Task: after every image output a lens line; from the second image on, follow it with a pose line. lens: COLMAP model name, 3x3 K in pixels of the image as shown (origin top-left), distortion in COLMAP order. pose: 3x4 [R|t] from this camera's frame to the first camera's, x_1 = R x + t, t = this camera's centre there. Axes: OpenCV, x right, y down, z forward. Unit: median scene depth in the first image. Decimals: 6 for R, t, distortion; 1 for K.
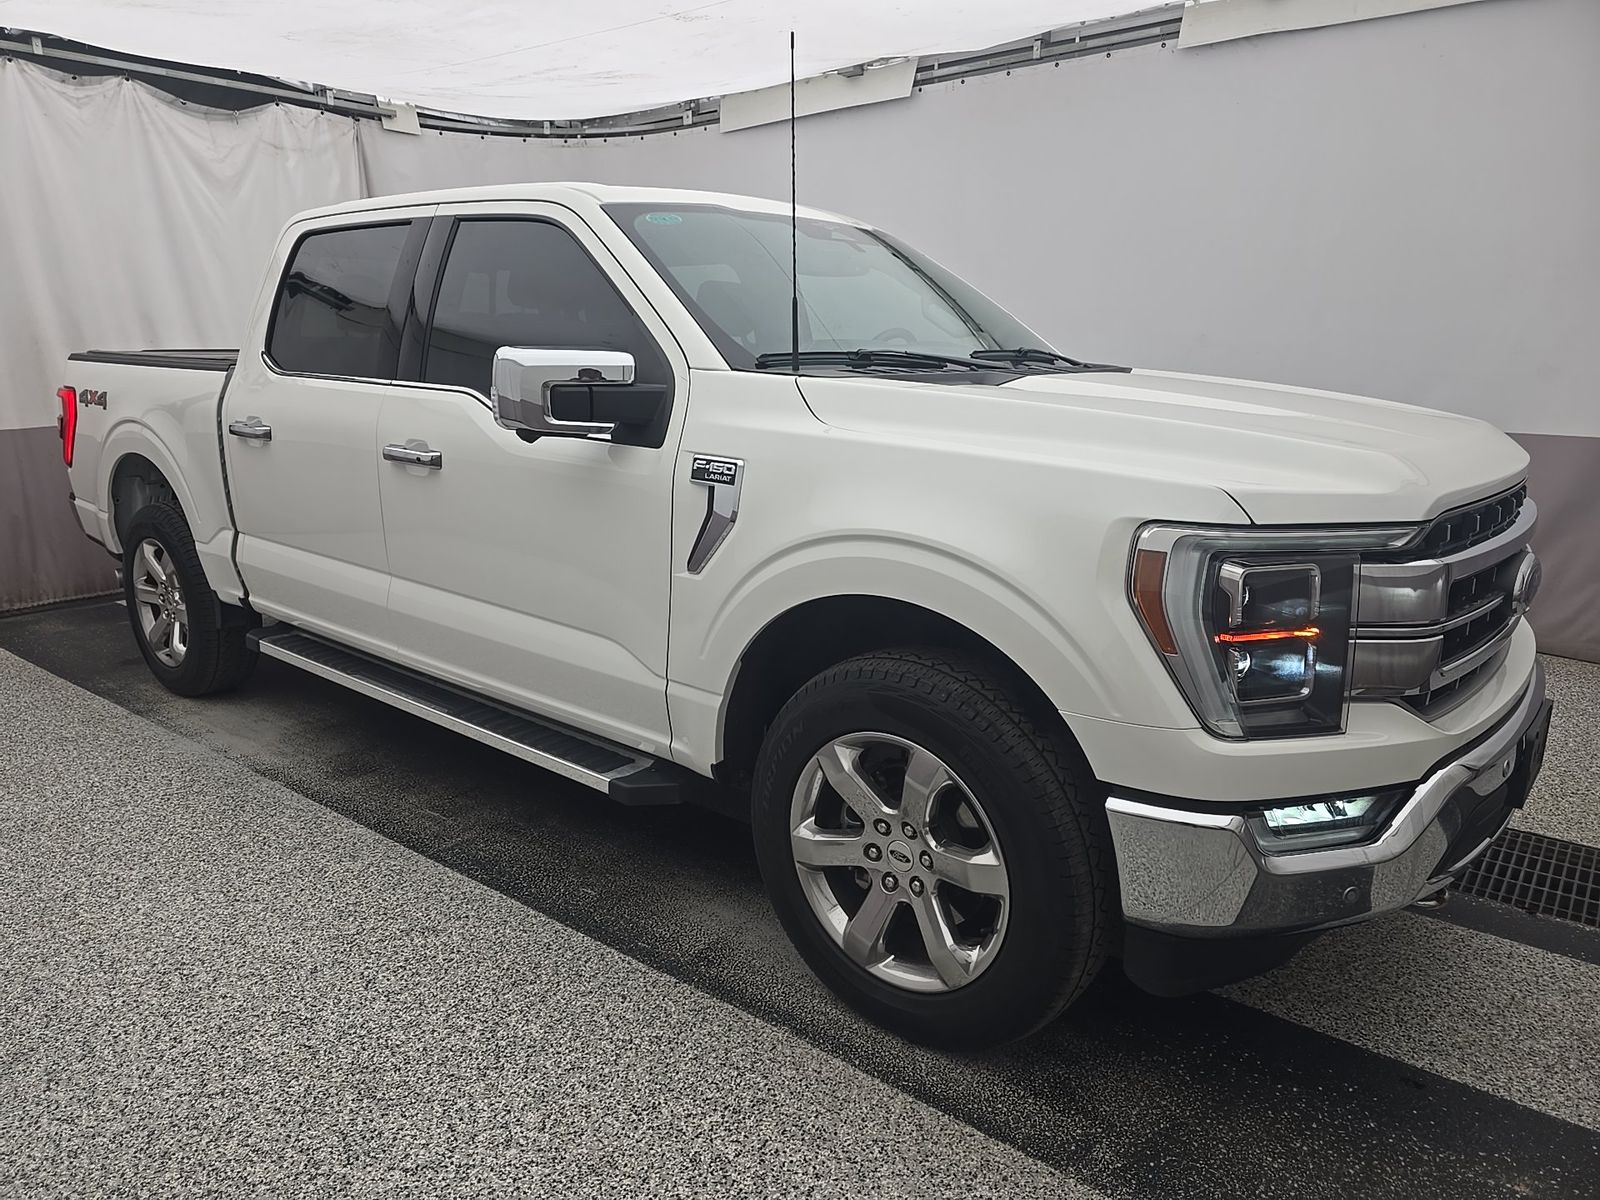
lens RADIAL K [[1078.2, 0, 791.2], [0, 1078.2, 600.7], [0, 0, 1]] dist [0.021173, -0.033502]
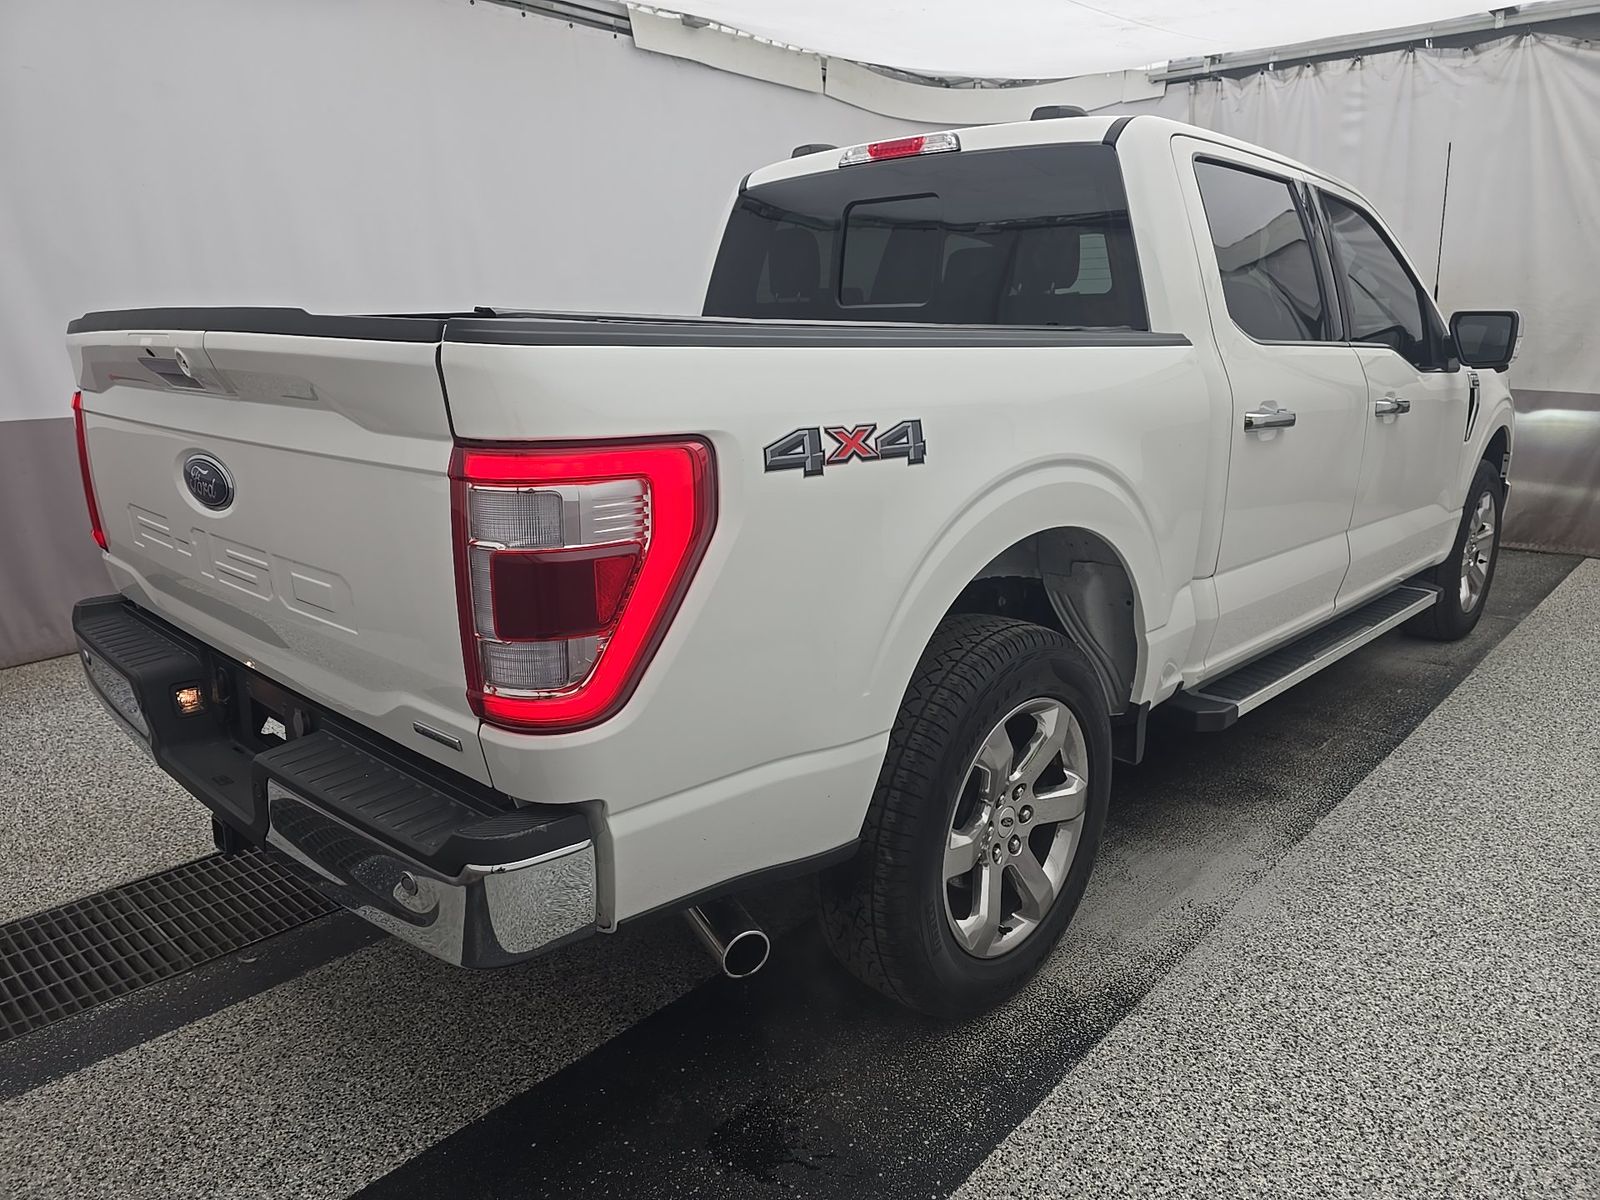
lens RADIAL K [[1088.9, 0, 794.5], [0, 1088.9, 564.3], [0, 0, 1]] dist [0.028842, -0.037302]
pose [[0.063698, -0.208837, 0.975874, -1.189429], [0.225732, 0.955531, 0.189750, -0.259940], [-0.972105, 0.208200, 0.108006, 1.155045]]
